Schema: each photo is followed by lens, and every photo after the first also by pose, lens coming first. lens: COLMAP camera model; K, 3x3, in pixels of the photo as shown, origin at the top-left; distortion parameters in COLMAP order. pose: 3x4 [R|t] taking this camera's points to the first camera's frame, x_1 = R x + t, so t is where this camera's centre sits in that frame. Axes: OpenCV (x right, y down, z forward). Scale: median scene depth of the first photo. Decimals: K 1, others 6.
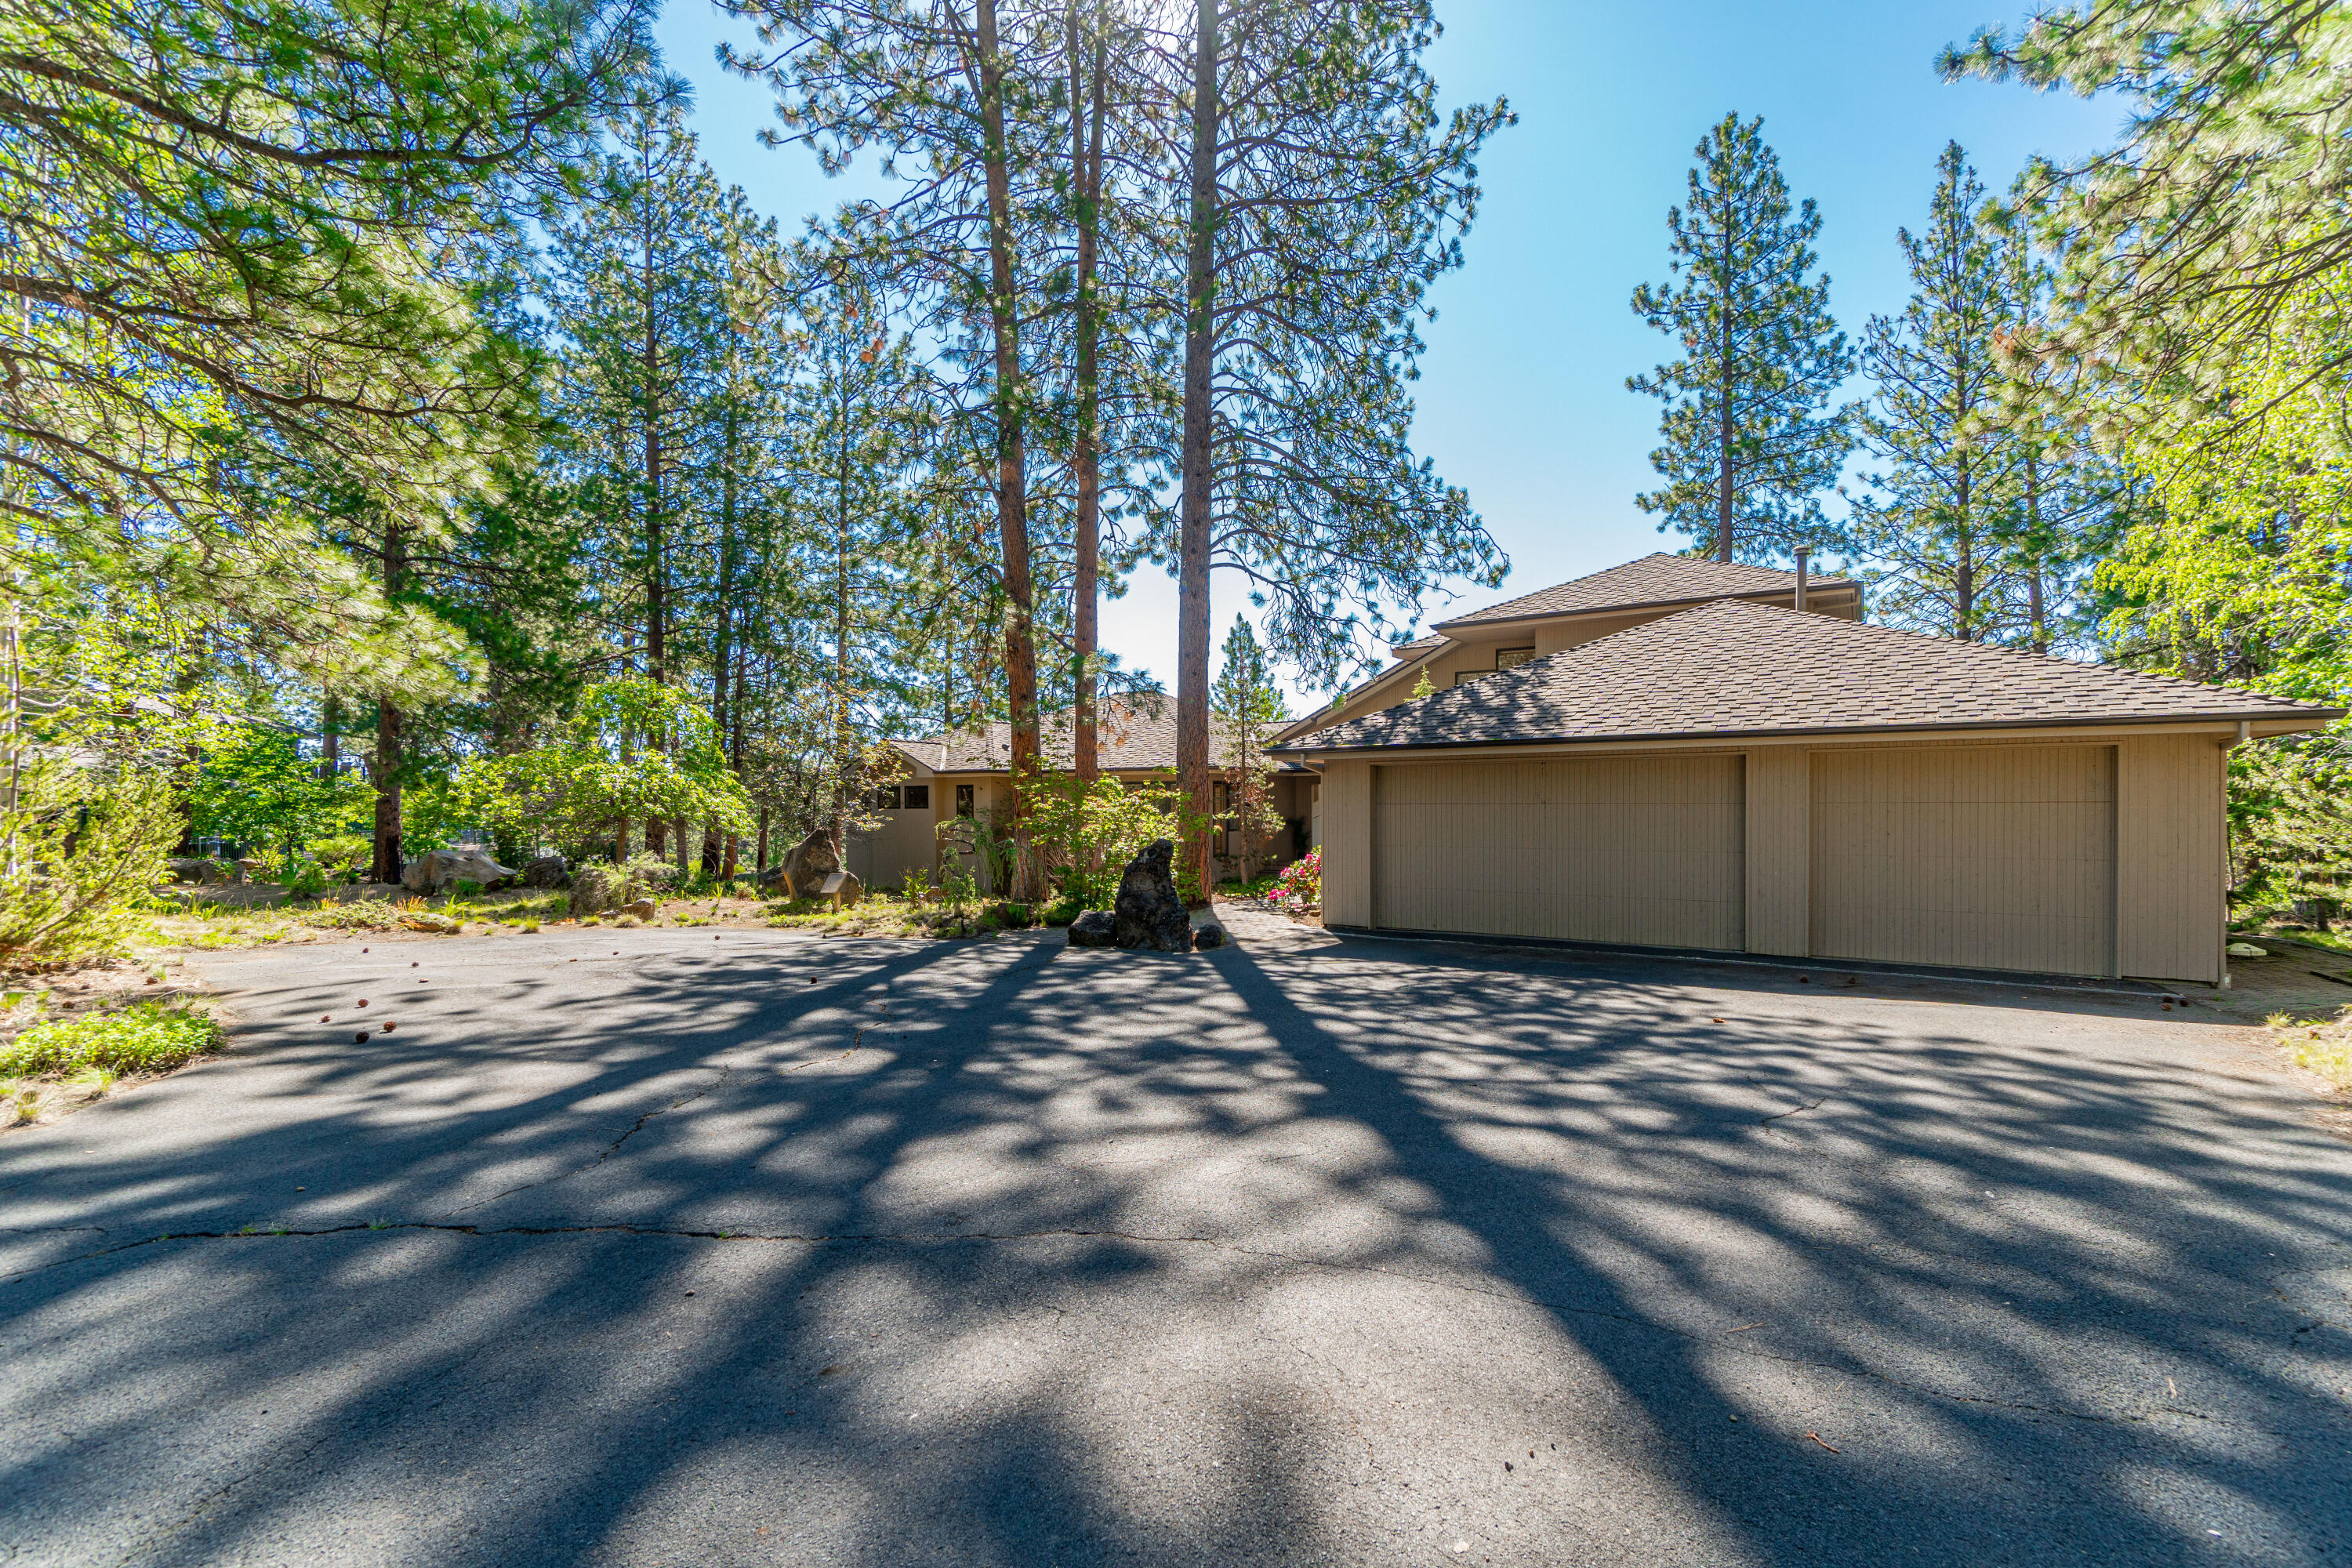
lens RADIAL K [[1068.7, 0, 1193.7], [0, 1068.7, 795.0], [0, 0, 1]] dist [0.000341, -0.000100]
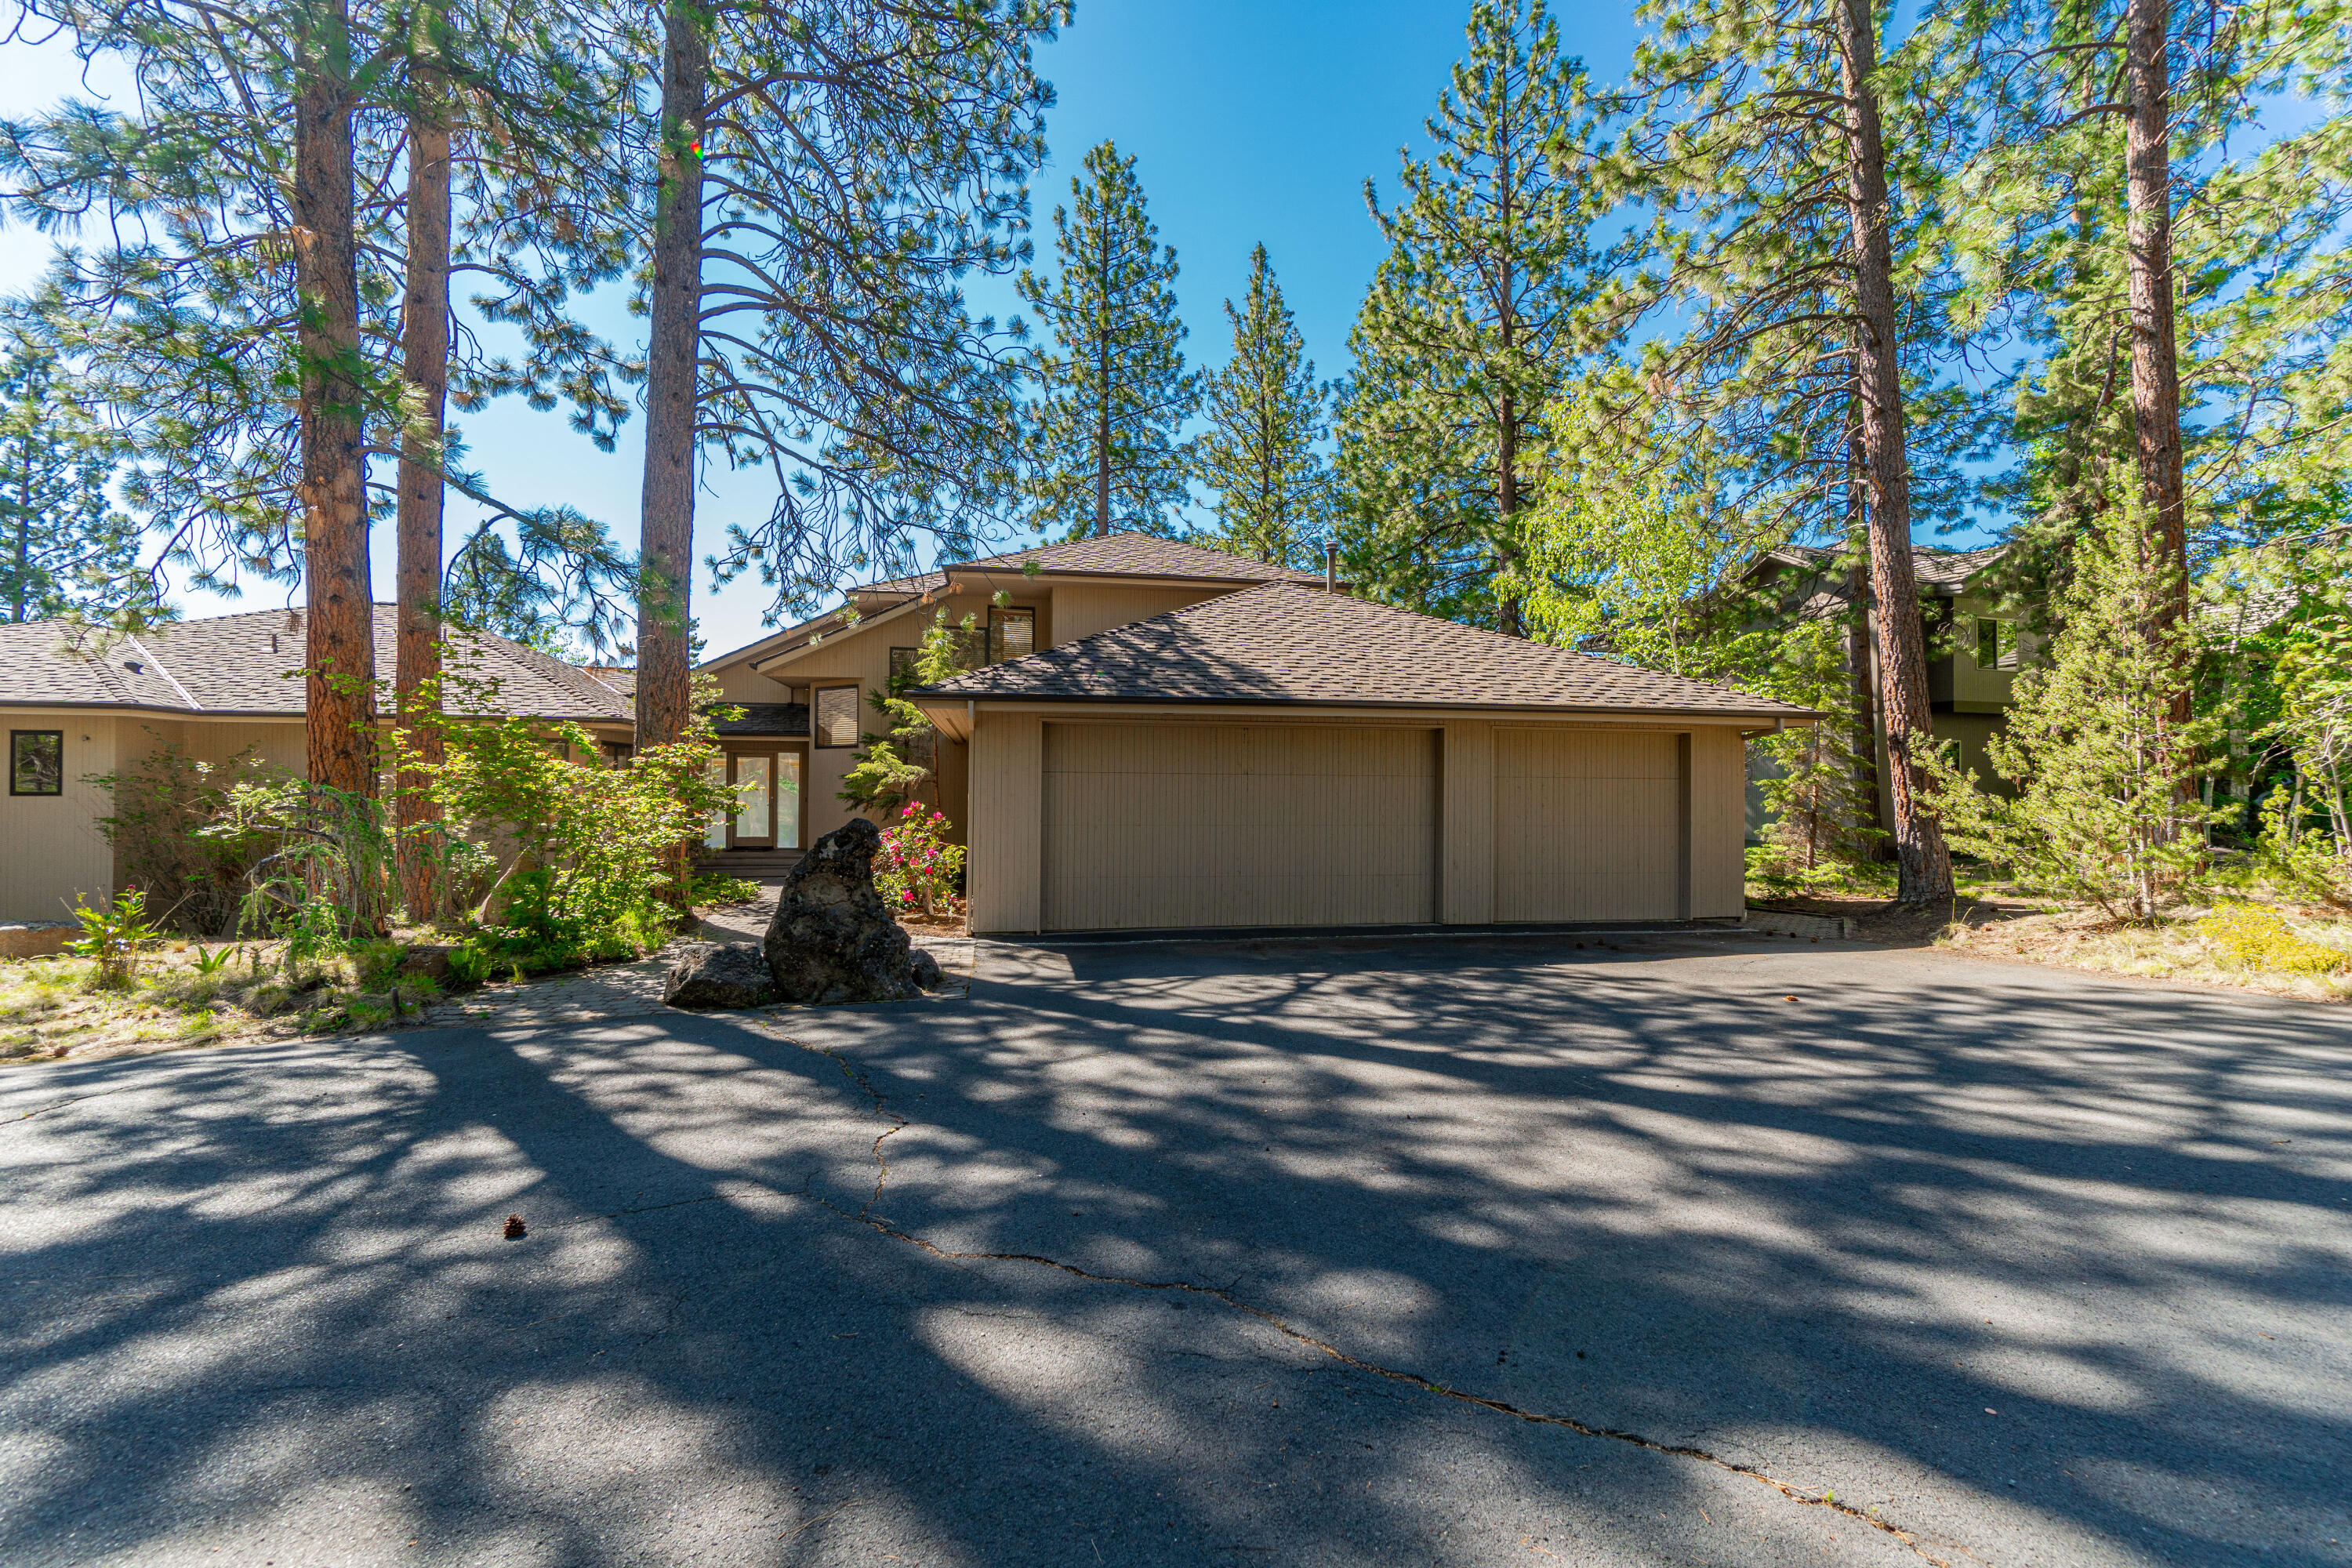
lens RADIAL K [[1032.9, 0, 1175.7], [0, 1032.9, 771.7], [0, 0, 1]] dist [0.001102, 0.000012]
pose [[0.719700, 0.023504, 0.693888, -0.282389], [-0.014938, 0.999720, -0.018370, 0.021494], [-0.694125, 0.002856, 0.719849, 0.396385]]
